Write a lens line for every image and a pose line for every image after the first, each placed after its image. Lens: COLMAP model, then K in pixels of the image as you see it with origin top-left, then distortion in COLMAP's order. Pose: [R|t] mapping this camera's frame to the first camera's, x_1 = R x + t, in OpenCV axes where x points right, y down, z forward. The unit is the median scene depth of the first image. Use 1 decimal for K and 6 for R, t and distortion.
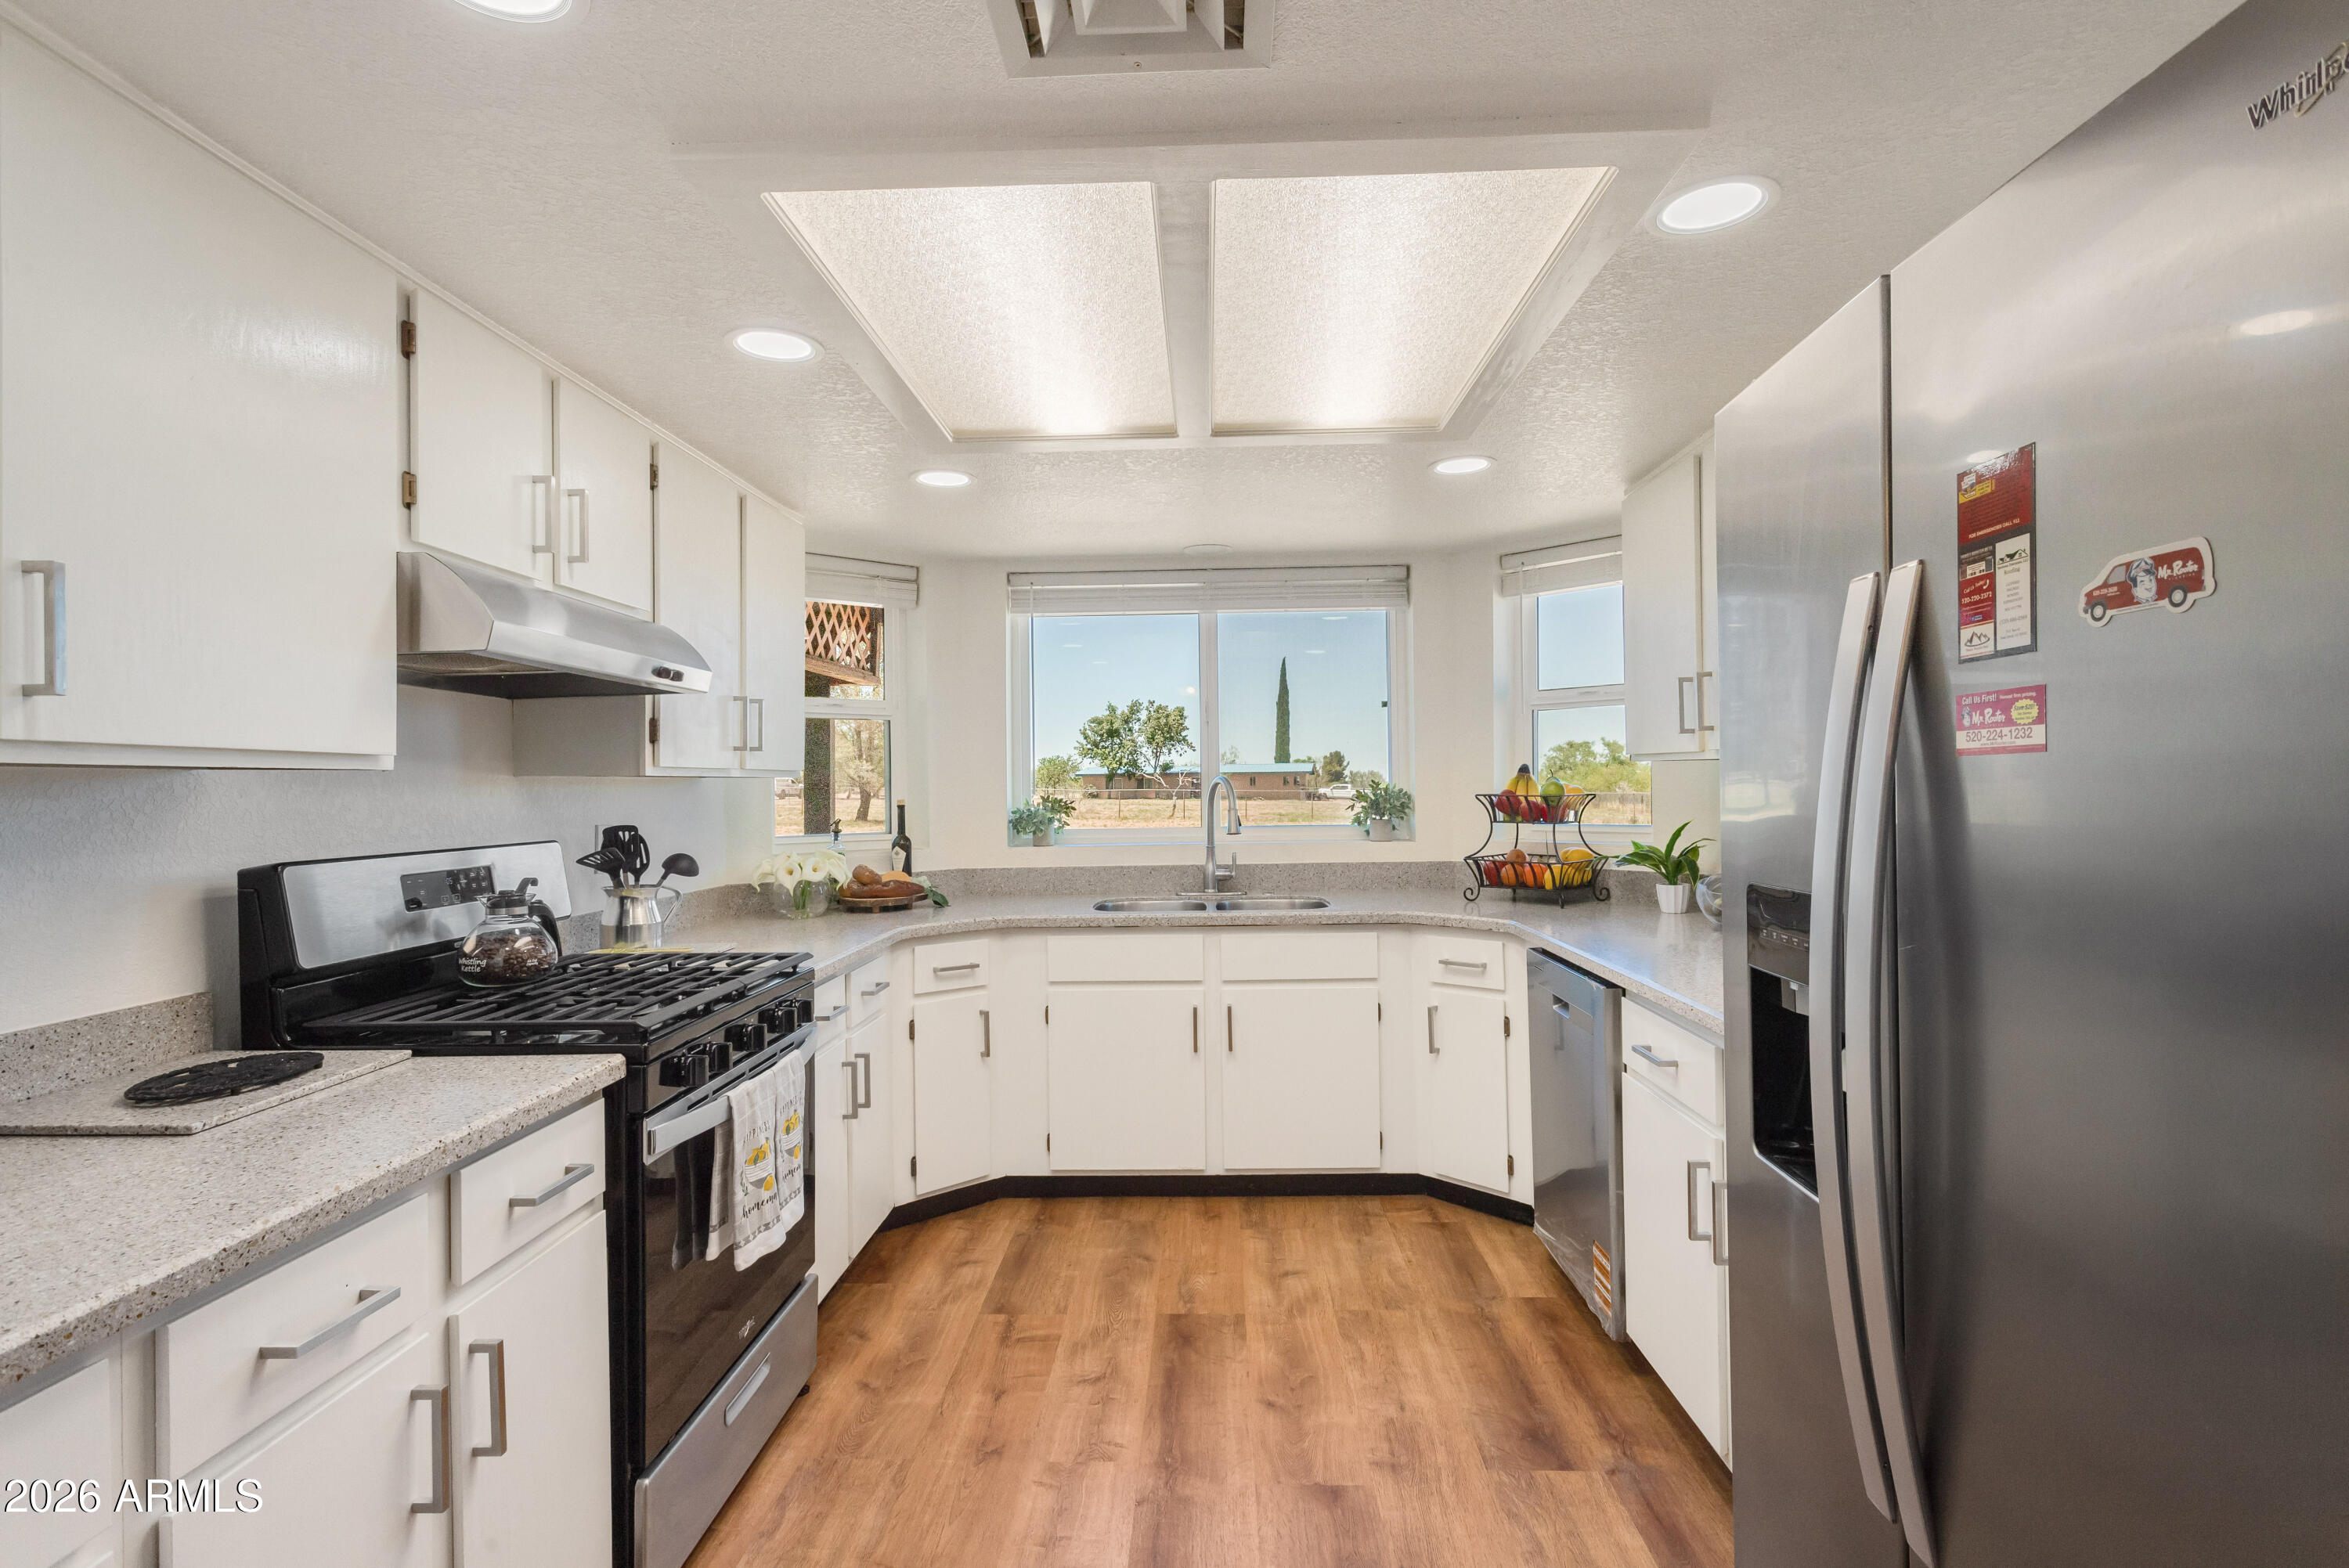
lens RADIAL K [[1133.0, 0, 1179.0], [0, 1133.0, 783.9], [0, 0, 1]] dist [0.003317, 0.003418]
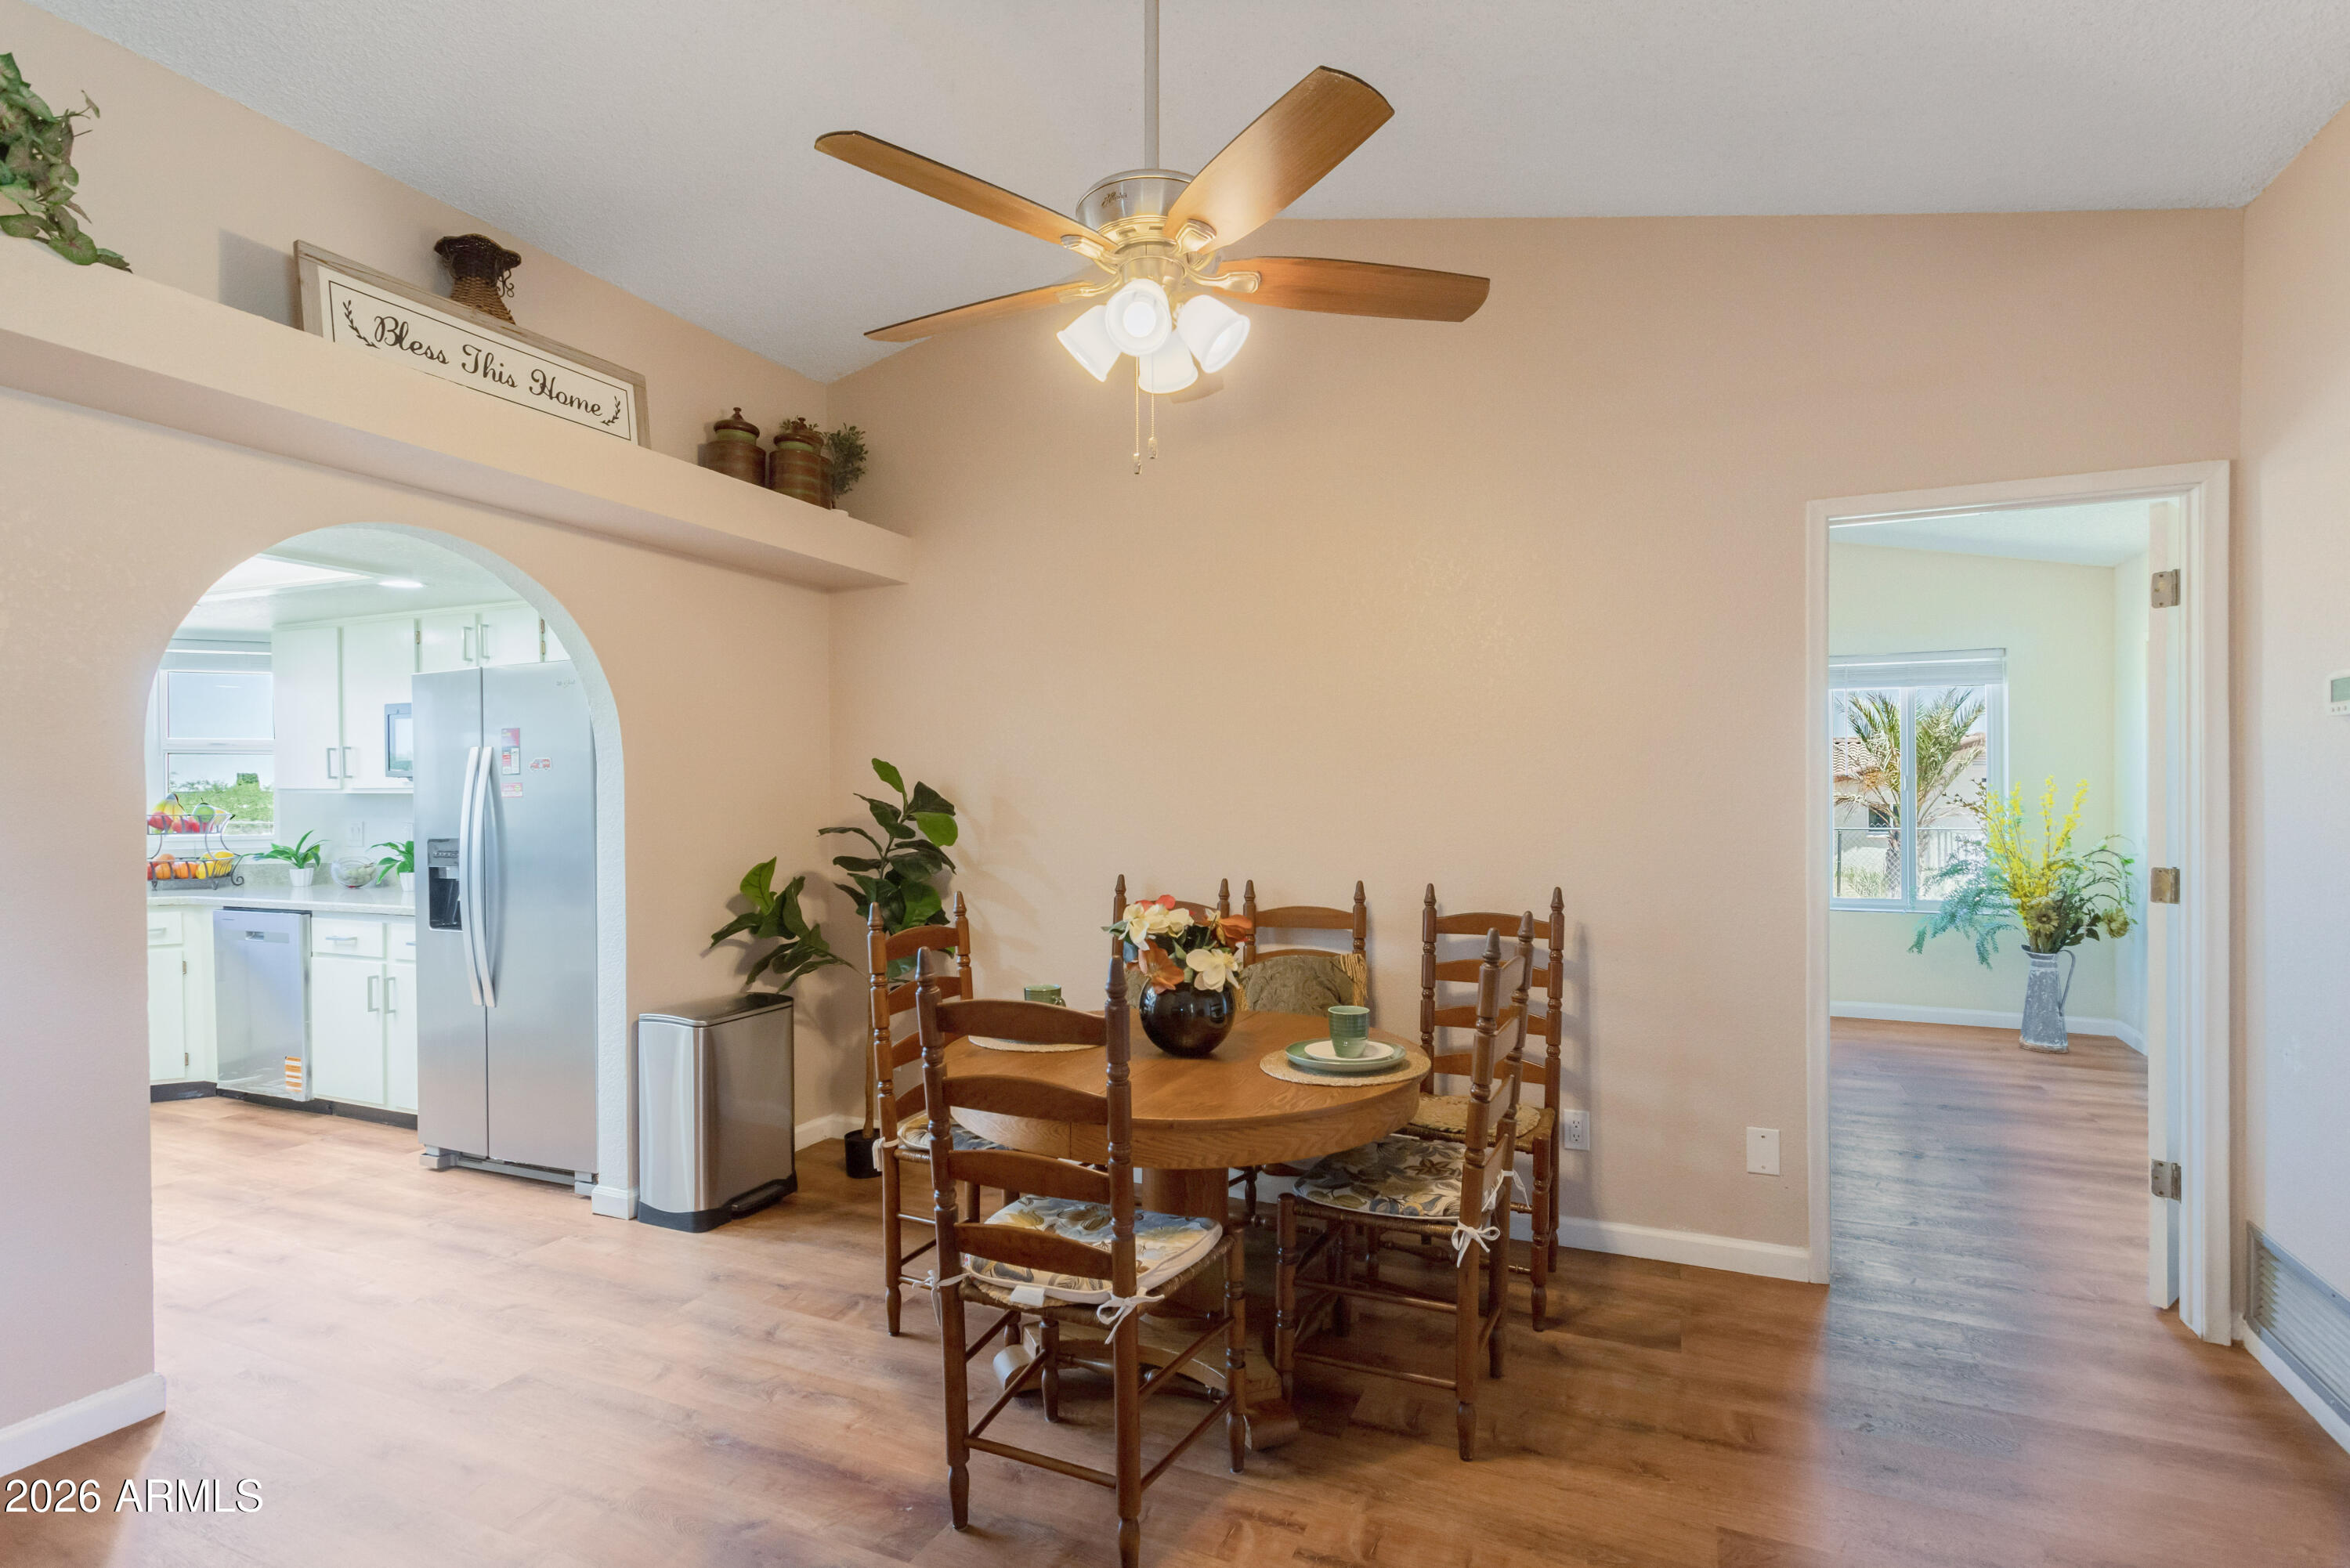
lens RADIAL K [[1133.5, 0, 1181.1], [0, 1133.5, 802.3], [0, 0, 1]] dist [0.003317, 0.003418]
pose [[0.366165, -0.003940, 0.930541, -0.622918], [0.004968, 0.999985, 0.002279, -0.004014], [-0.930536, 0.003789, 0.366180, -0.773207]]
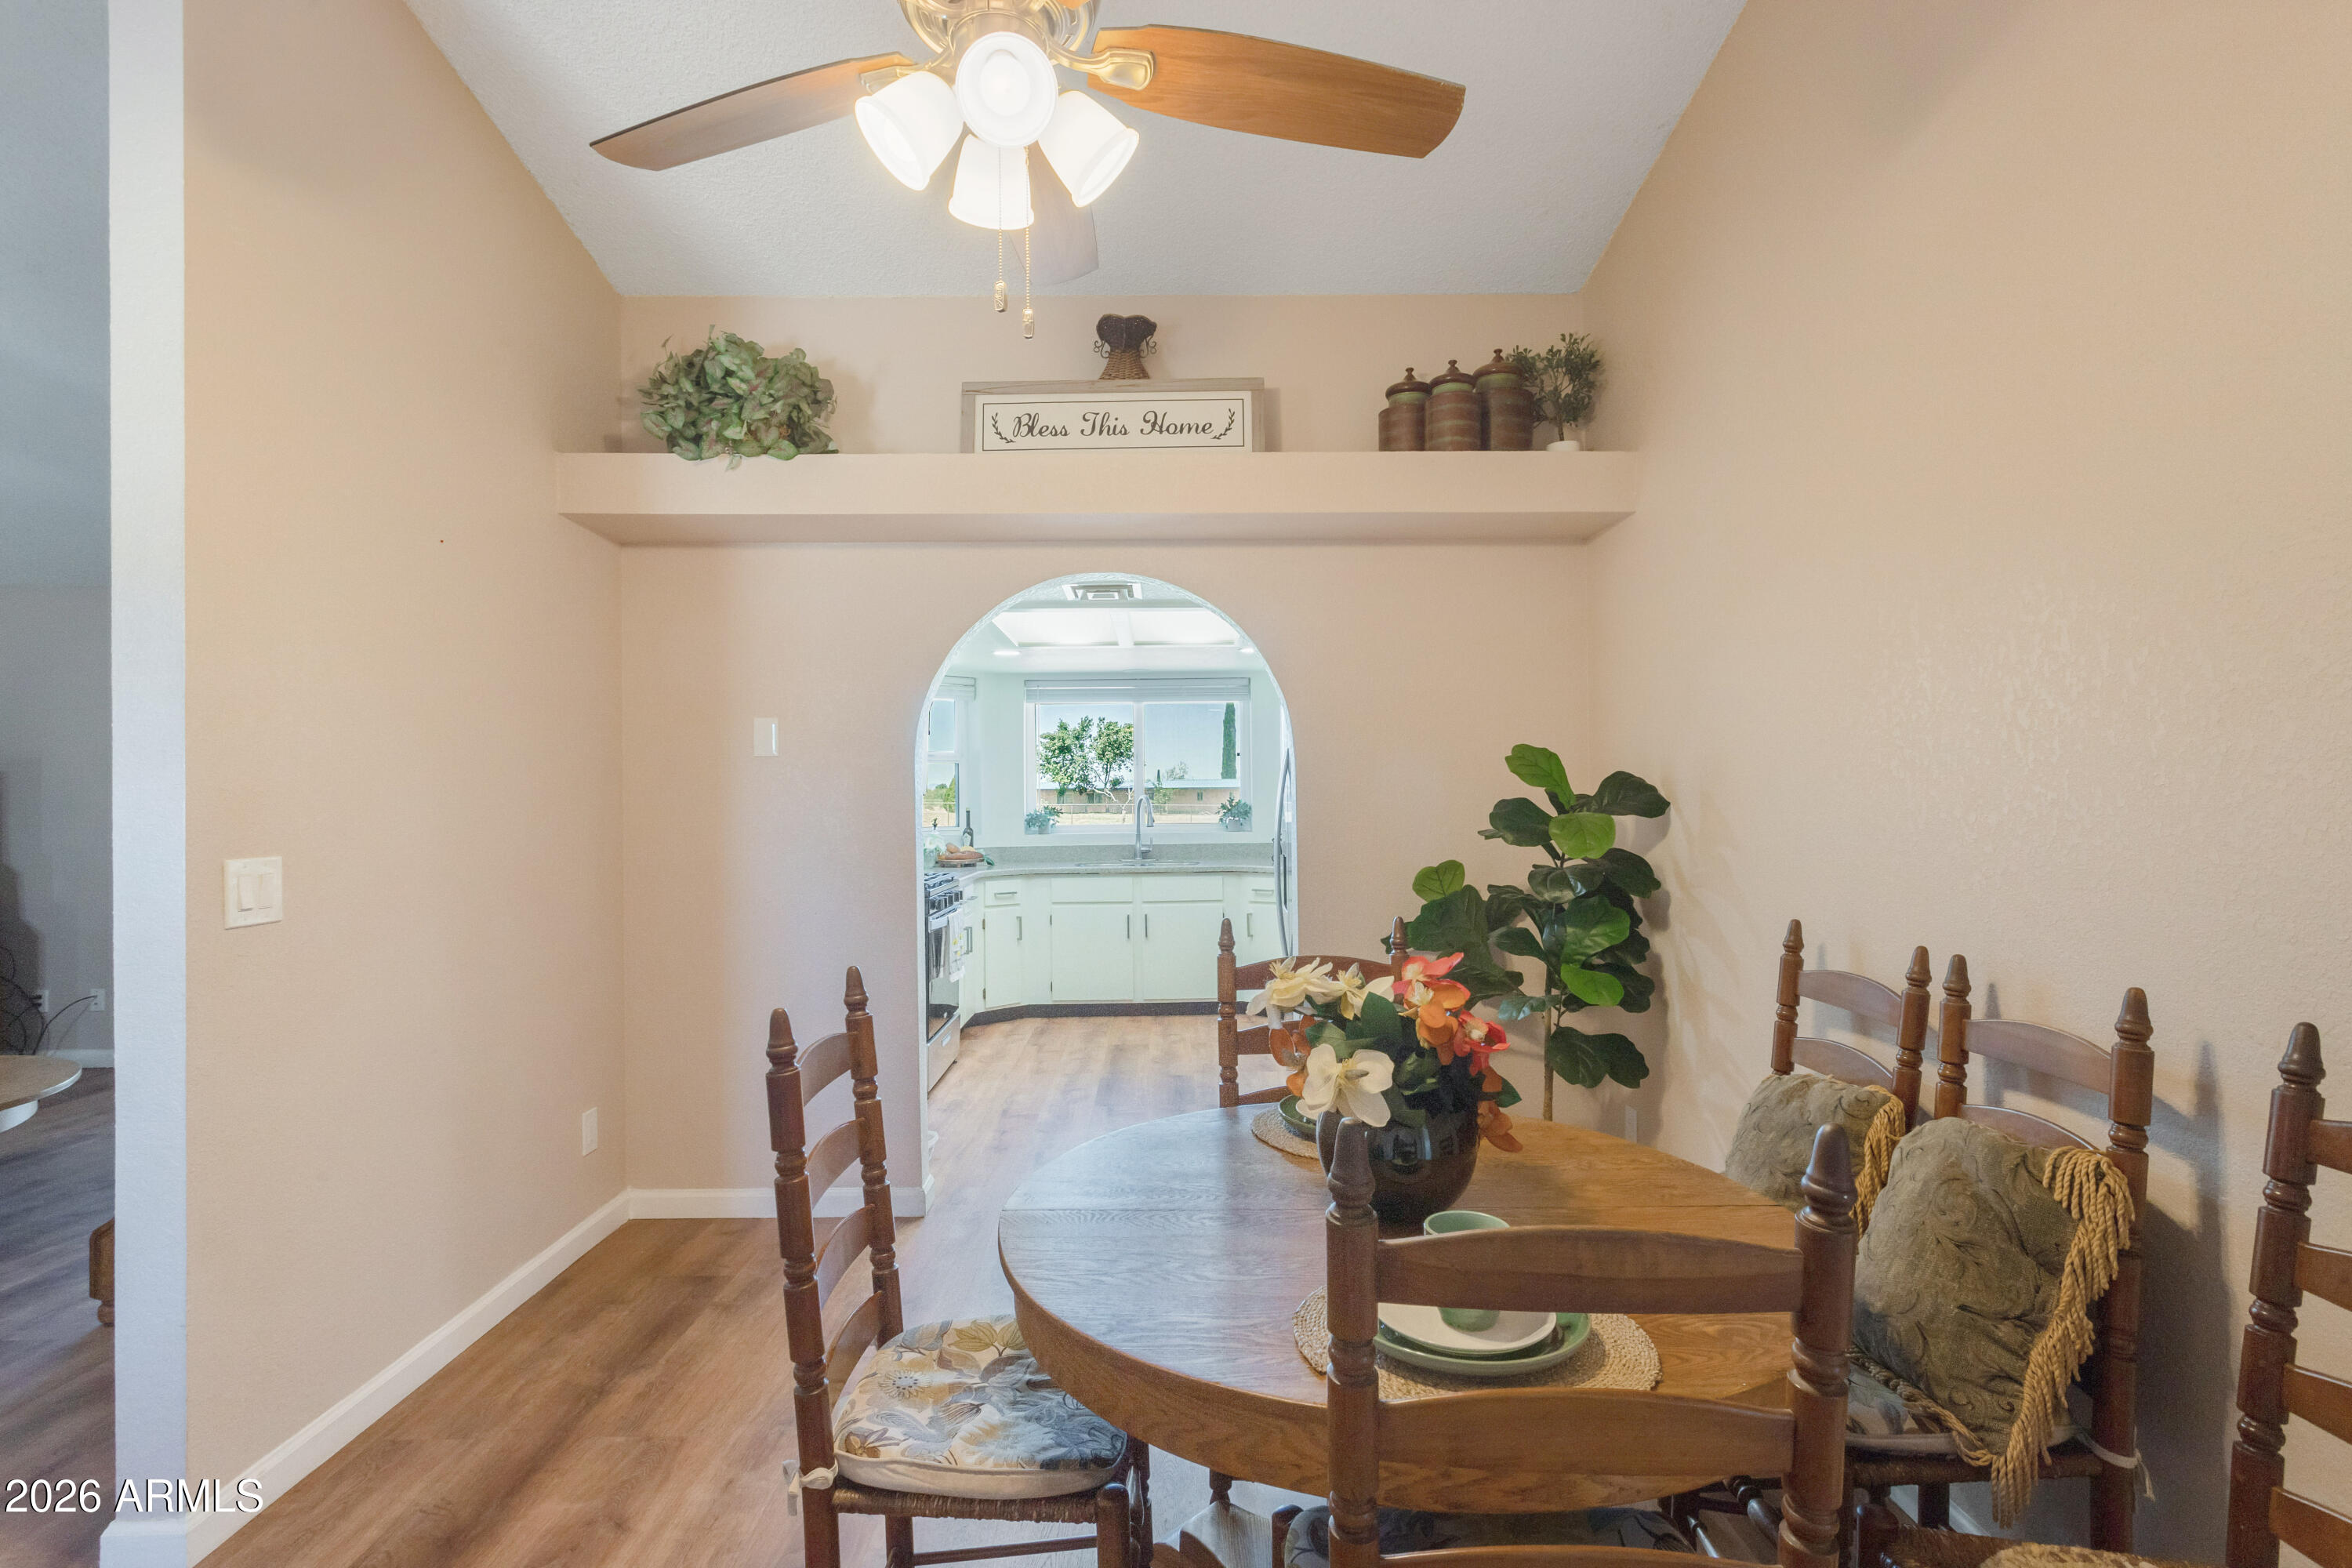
lens RADIAL K [[1134.5, 0, 1157.8], [0, 1134.5, 781.5], [0, 0, 1]] dist [0.003317, 0.003418]
pose [[0.999676, 0.001920, 0.025396, 0.015994], [-0.001547, 0.999890, -0.014731, -0.002276], [-0.025422, 0.014687, 0.999569, -0.979744]]
